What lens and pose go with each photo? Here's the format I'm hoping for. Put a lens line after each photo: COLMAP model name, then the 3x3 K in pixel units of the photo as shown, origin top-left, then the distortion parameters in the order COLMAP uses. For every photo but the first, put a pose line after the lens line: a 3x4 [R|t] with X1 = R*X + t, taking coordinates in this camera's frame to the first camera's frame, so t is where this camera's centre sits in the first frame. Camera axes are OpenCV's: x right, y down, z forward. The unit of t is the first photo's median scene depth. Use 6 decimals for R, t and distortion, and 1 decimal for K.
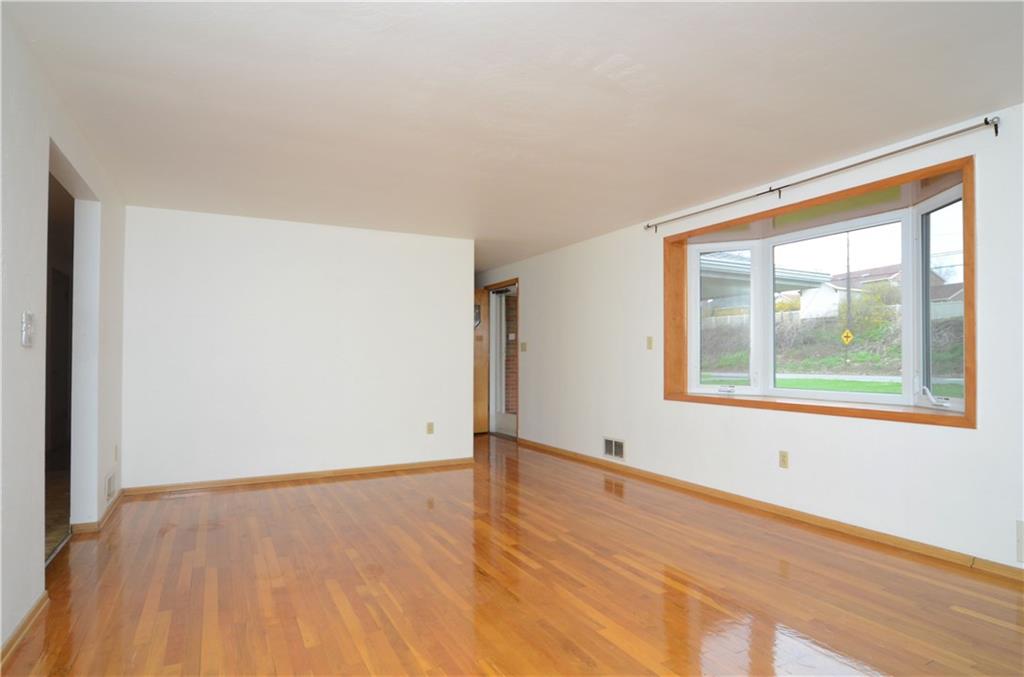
lens RADIAL K [[557.8, 0, 511.5], [0, 557.8, 337.8], [0, 0, 1]] dist [-0.015384, 0.002955]
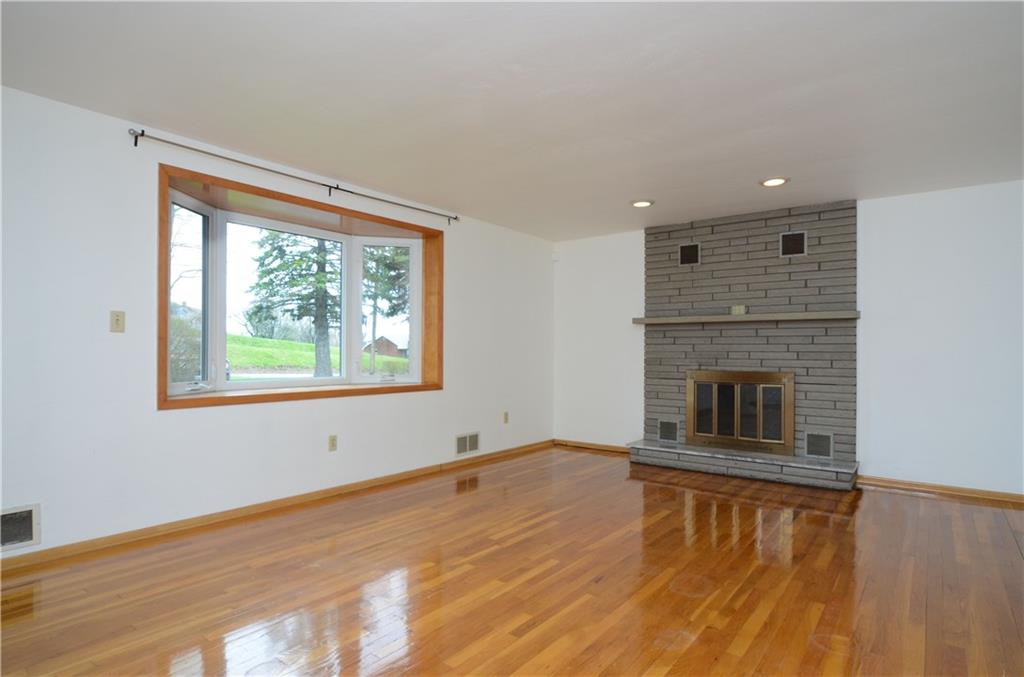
lens RADIAL K [[557.8, 0, 510.5], [0, 557.8, 344.3], [0, 0, 1]] dist [-0.015384, 0.002955]
pose [[-0.413079, 0.005620, 0.910678, -0.741504], [-0.038728, 0.998968, -0.023731, 0.049148], [-0.909871, -0.045071, -0.412435, 1.350215]]
